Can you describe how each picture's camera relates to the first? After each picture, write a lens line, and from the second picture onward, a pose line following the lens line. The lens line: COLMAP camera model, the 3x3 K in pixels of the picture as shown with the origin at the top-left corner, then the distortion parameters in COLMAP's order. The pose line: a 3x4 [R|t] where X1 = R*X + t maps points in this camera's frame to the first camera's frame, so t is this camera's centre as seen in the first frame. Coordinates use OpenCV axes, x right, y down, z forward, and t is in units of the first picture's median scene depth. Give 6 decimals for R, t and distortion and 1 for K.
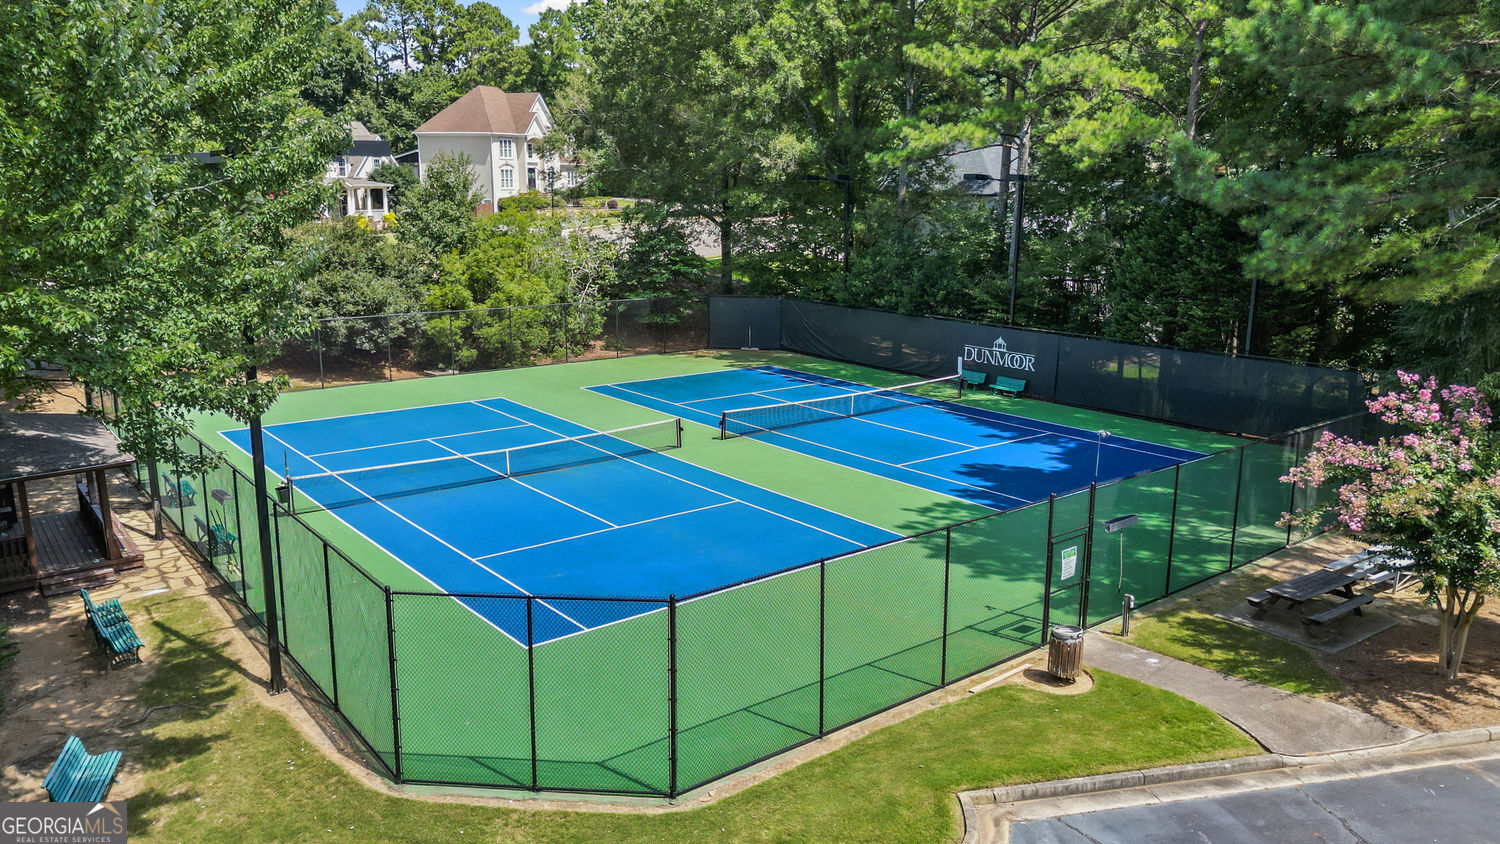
lens RADIAL K [[1045.6, 0, 750.0], [0, 1045.6, 422.0], [0, 0, 1]] dist [0.076815, -0.092546]
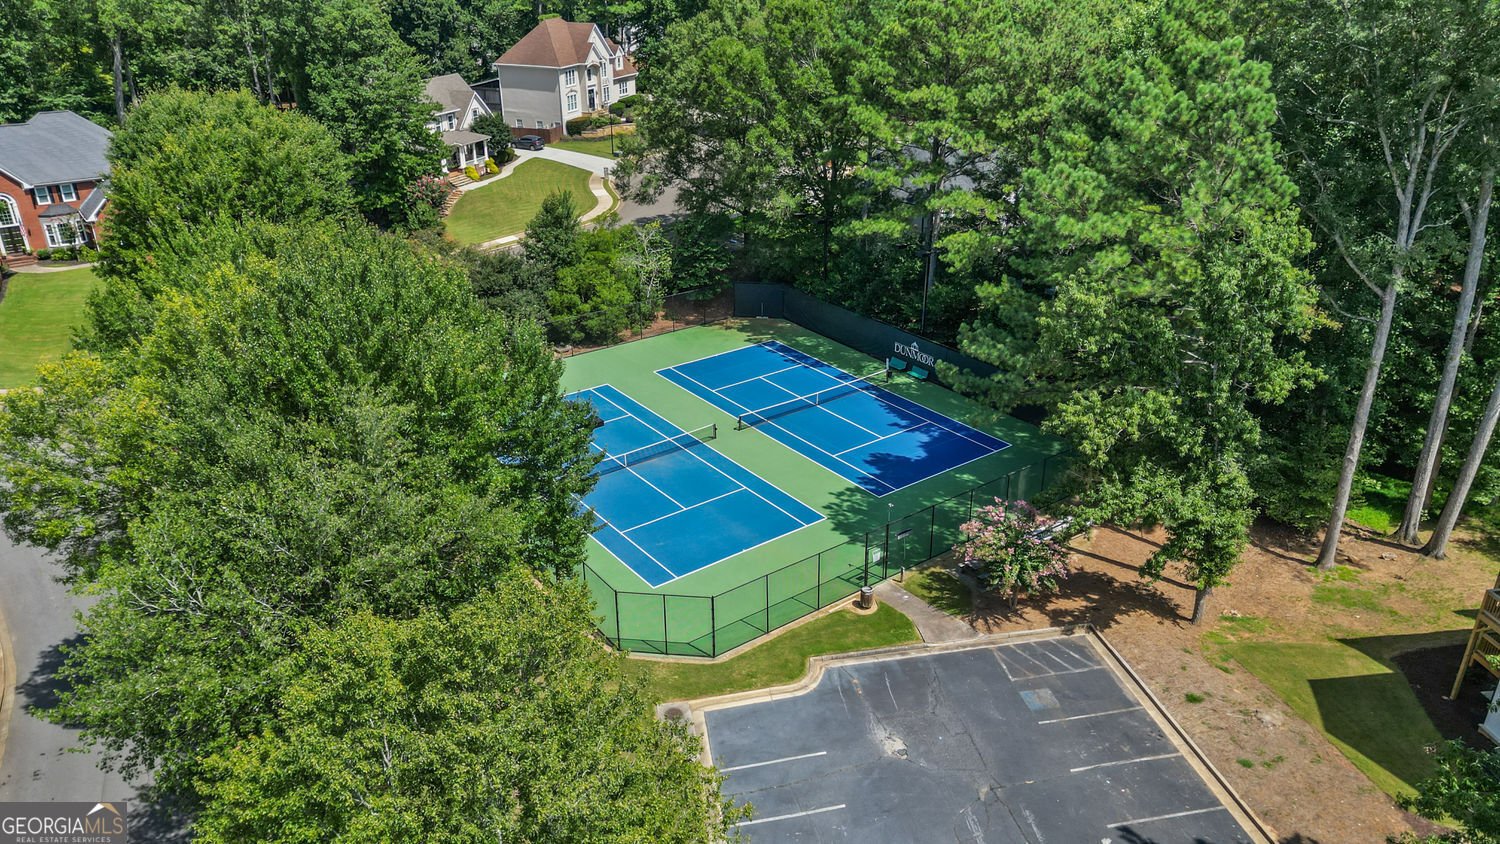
lens RADIAL K [[1045.6, 0, 750.0], [0, 1045.6, 422.0], [0, 0, 1]] dist [0.076815, -0.092546]
pose [[0.999276, 0.000117, -0.038049, 0.061478], [0.008722, 0.972659, 0.232073, -0.425661], [0.037036, -0.232237, 0.971954, -0.747323]]
